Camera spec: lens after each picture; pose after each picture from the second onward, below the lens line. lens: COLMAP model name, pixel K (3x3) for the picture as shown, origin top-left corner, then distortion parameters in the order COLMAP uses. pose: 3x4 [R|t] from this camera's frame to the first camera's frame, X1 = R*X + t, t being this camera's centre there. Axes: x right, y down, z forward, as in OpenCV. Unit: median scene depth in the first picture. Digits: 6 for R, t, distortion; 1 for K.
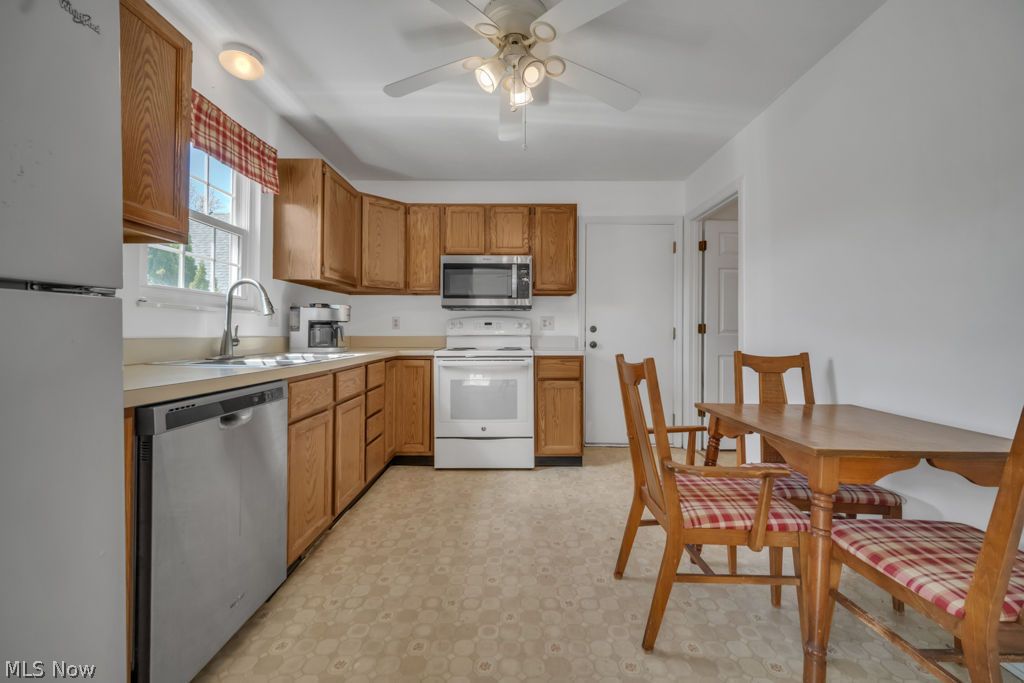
lens RADIAL K [[412.4, 0, 512.4], [0, 412.4, 332.7], [0, 0, 1]] dist [-0.005239, 0.001773]
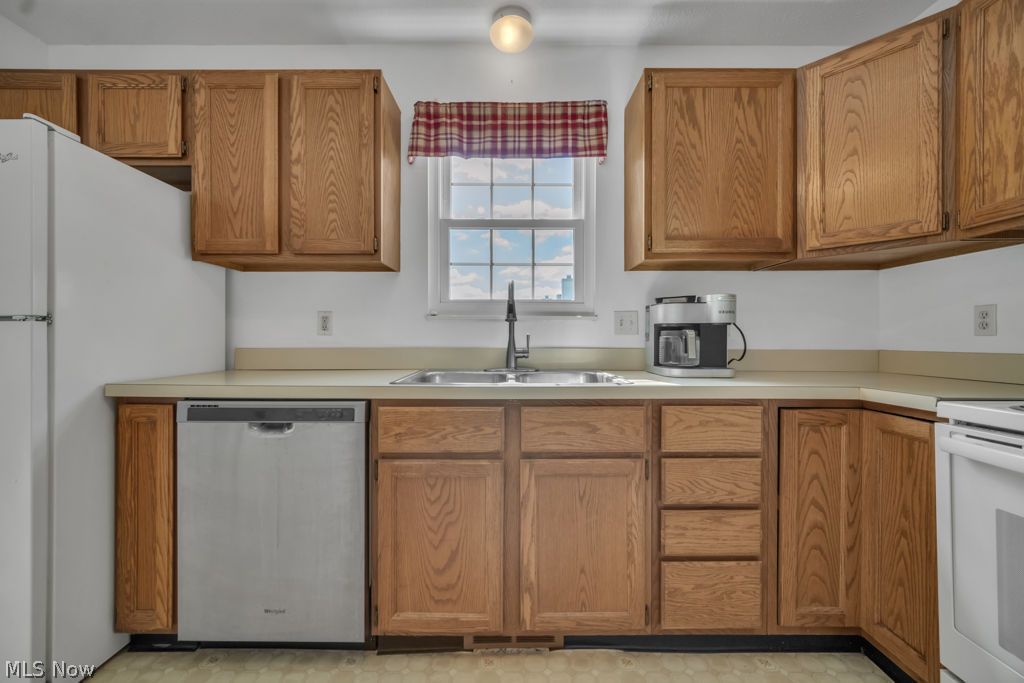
lens RADIAL K [[412.4, 0, 512.2], [0, 412.4, 340.4], [0, 0, 1]] dist [-0.005239, 0.001773]
pose [[0.003182, -0.000468, -0.999995, 0.204760], [-0.002194, 0.999997, -0.000475, -0.005491], [0.999993, 0.002195, 0.003180, 0.970821]]
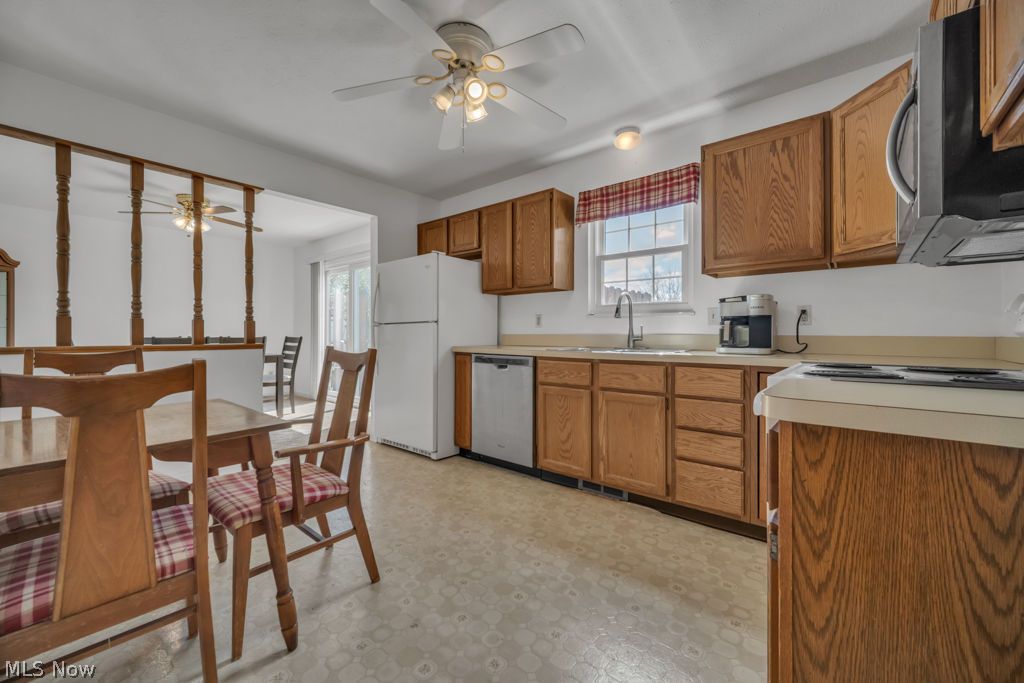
lens RADIAL K [[412.4, 0, 505.2], [0, 412.4, 336.7], [0, 0, 1]] dist [-0.005239, 0.001773]
pose [[-0.648941, 0.000795, -0.760839, 0.666324], [-0.004933, 0.999974, 0.005252, 0.013560], [0.760823, 0.007161, -0.648920, 1.553773]]
